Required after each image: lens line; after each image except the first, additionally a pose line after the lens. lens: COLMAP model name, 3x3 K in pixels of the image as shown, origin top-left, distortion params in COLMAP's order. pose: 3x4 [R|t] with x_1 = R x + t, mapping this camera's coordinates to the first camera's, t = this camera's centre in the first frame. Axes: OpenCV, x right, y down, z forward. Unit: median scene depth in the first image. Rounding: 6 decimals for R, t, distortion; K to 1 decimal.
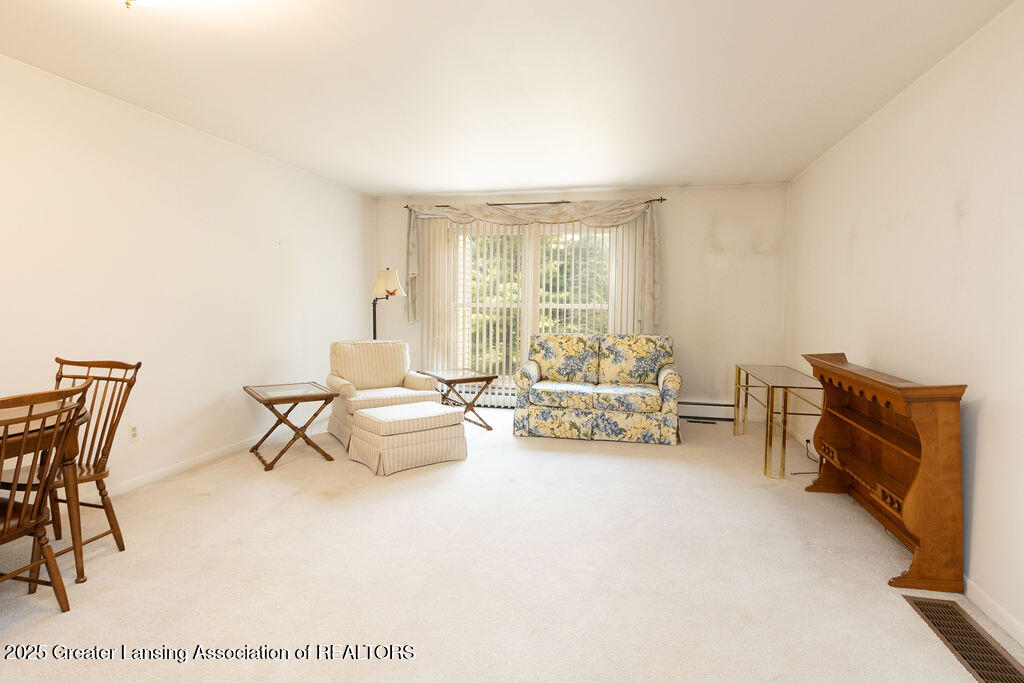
lens RADIAL K [[568.0, 0, 509.7], [0, 568.0, 337.5], [0, 0, 1]] dist [0.021339, 0.001262]
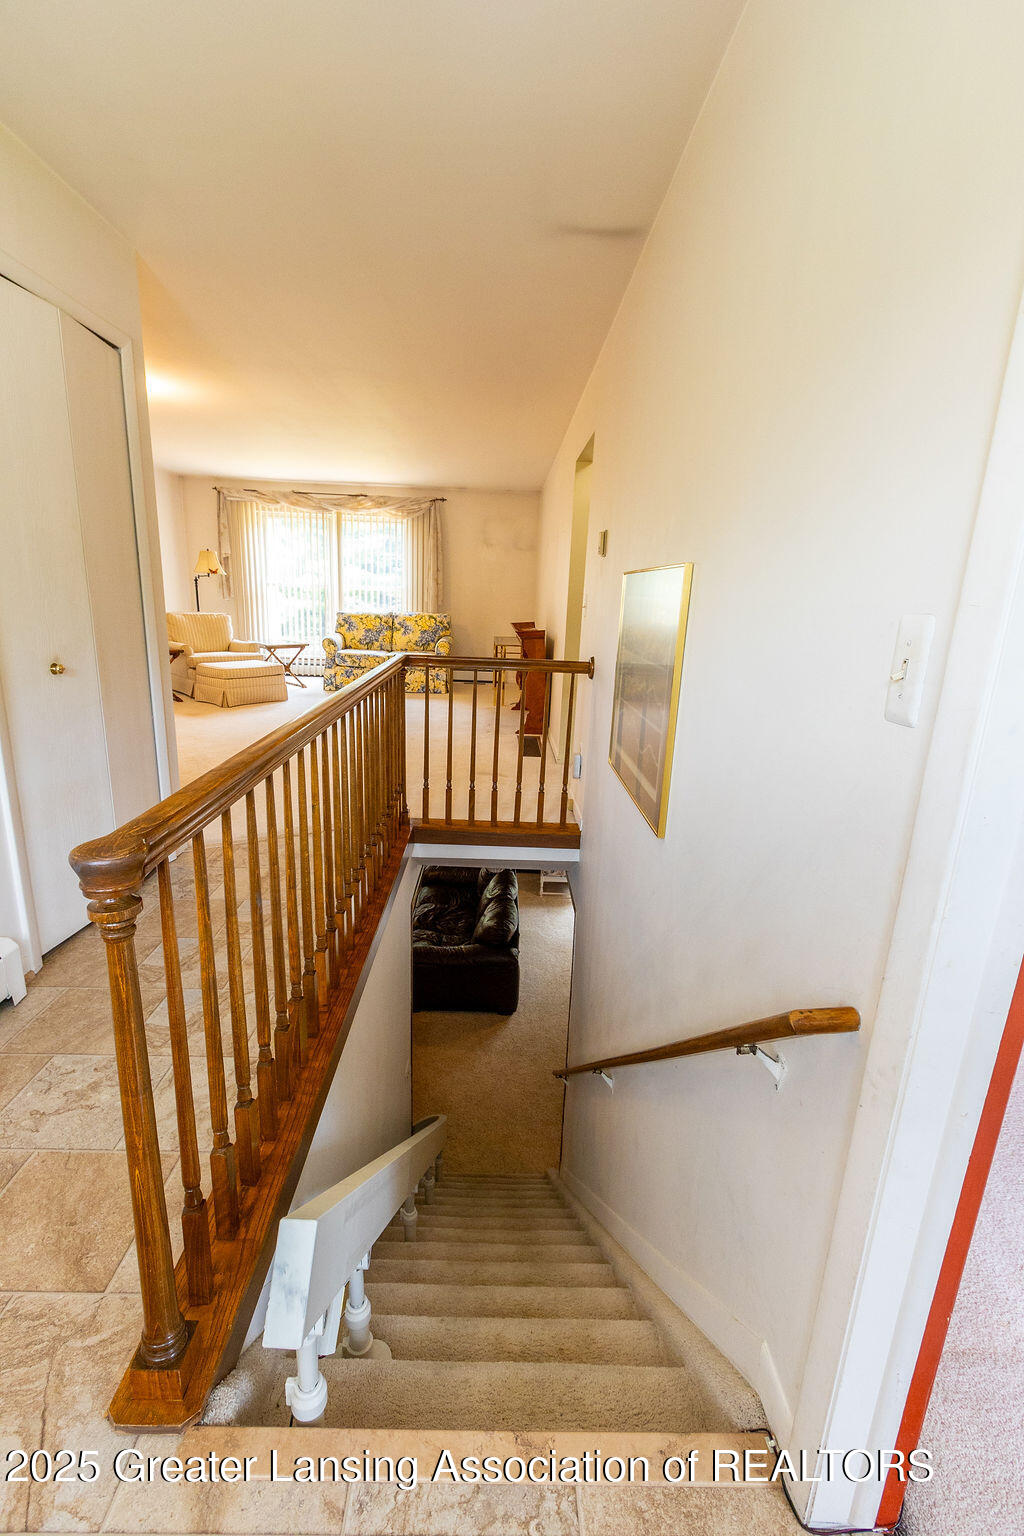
lens RADIAL K [[733.4, 0, 512.3], [0, 733.4, 781.5], [0, 0, 1]] dist [0.004124, 0.000091]
pose [[0.970844, -0.034447, 0.237226, 0.018672], [-0.012229, 0.981216, 0.192526, 0.047894], [-0.239402, -0.189814, 0.952186, -0.682018]]
